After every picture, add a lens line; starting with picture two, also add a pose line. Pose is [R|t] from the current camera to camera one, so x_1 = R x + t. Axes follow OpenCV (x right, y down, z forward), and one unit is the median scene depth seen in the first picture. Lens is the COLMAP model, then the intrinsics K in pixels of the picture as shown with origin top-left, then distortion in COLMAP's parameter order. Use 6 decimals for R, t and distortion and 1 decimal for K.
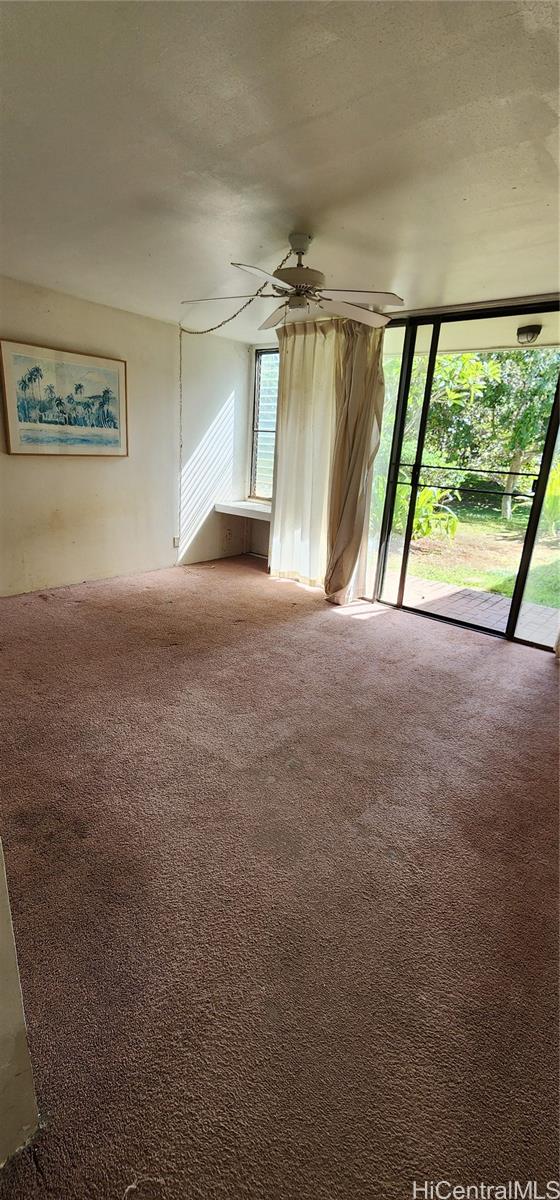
lens RADIAL K [[493.8, 0, 289.6], [0, 493.8, 601.8], [0, 0, 1]] dist [-0.003587, 0.000803]
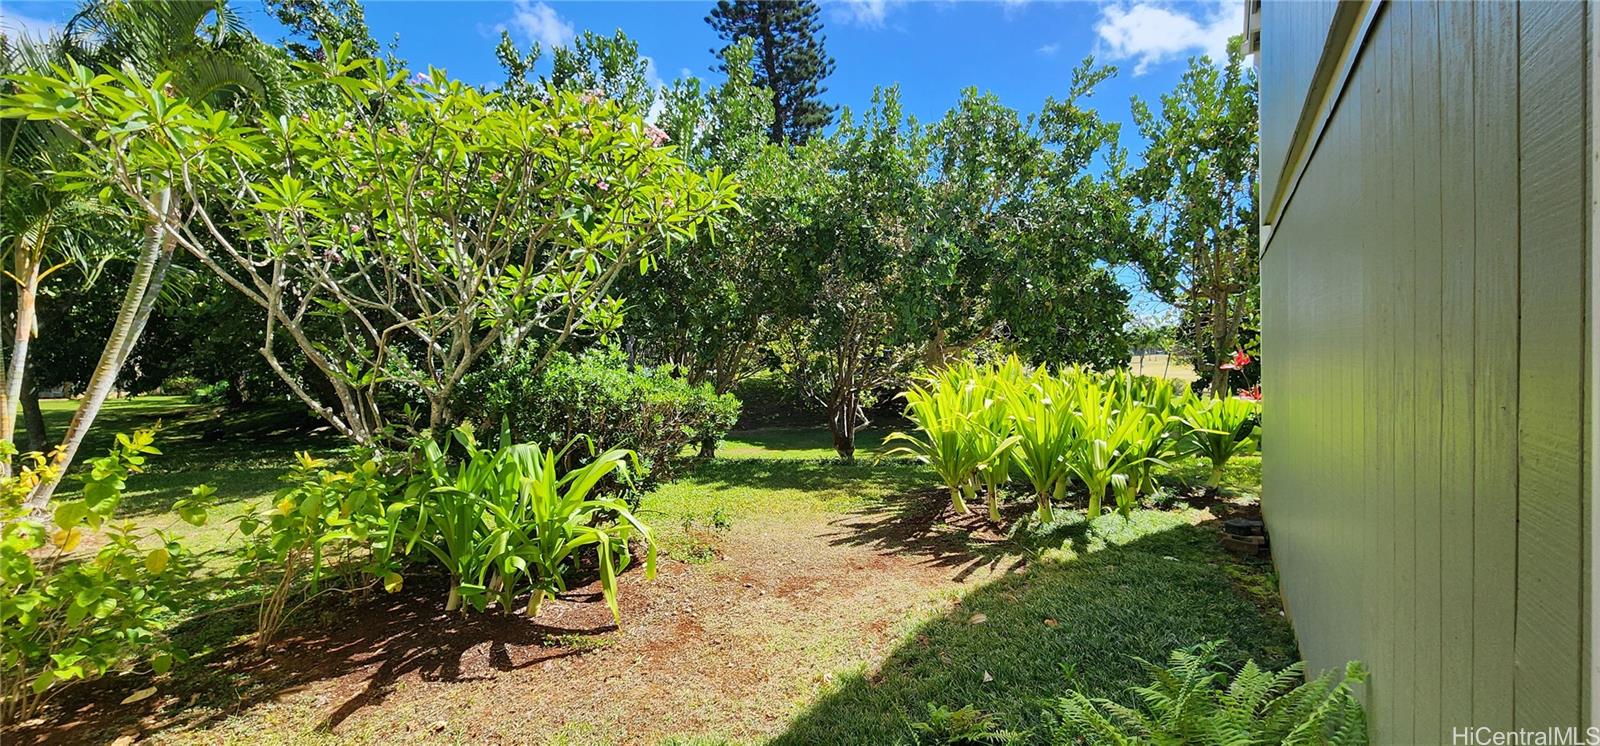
lens RADIAL K [[658.4, 0, 803.3], [0, 658.4, 362.2], [0, 0, 1]] dist [-0.003587, 0.000803]
pose [[0.989470, -0.077252, 0.122397, 0.238828], [0.109404, 0.952850, -0.283034, -0.083198], [-0.094761, 0.293444, 0.951268, 0.279625]]
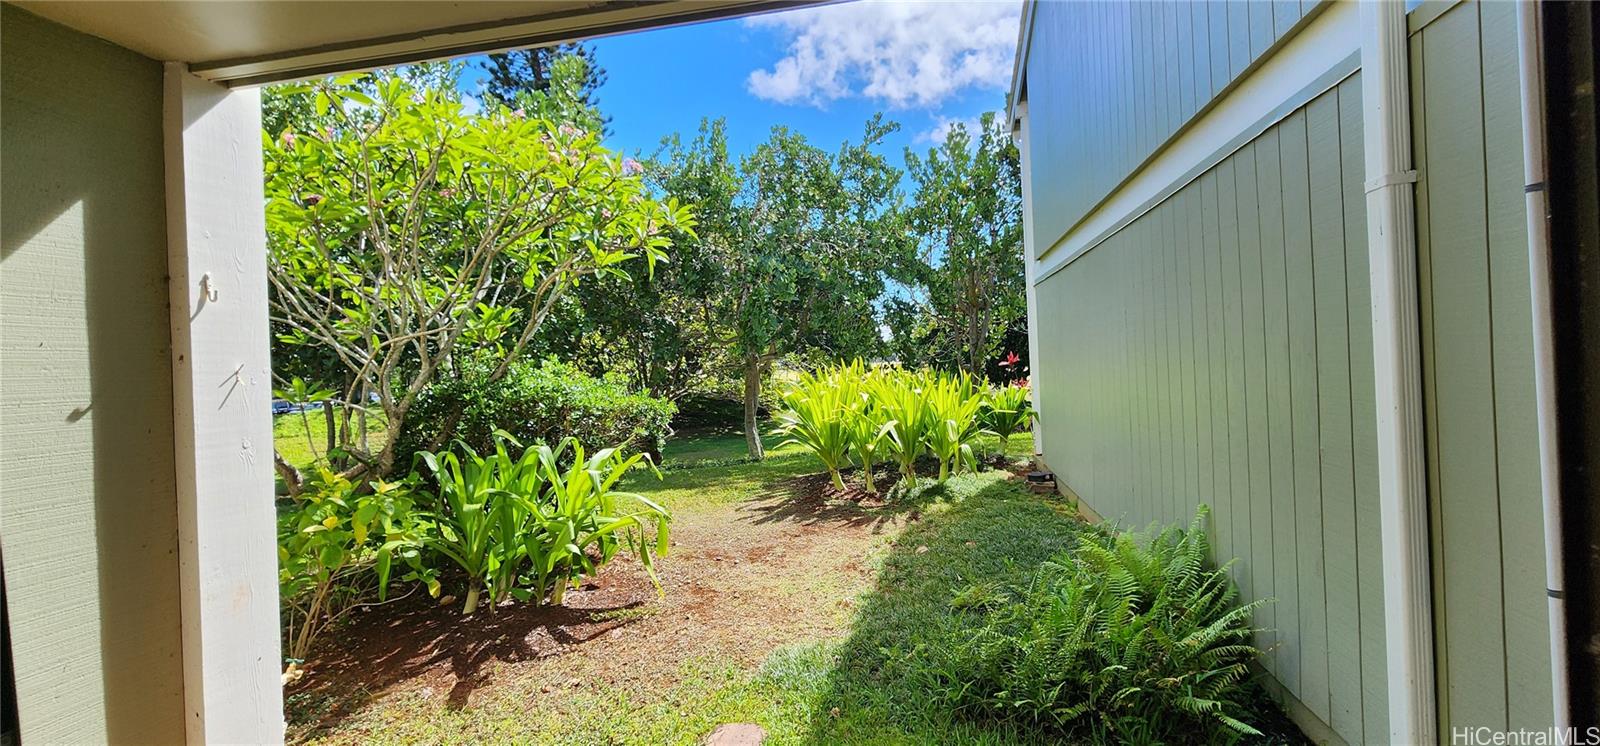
lens RADIAL K [[658.4, 0, 801.8], [0, 658.4, 368.1], [0, 0, 1]] dist [-0.003587, 0.000803]
pose [[0.872276, -0.103745, 0.477883, 0.106090], [0.237332, 0.944242, -0.228211, -0.078898], [-0.427562, 0.312480, 0.848261, 0.245264]]
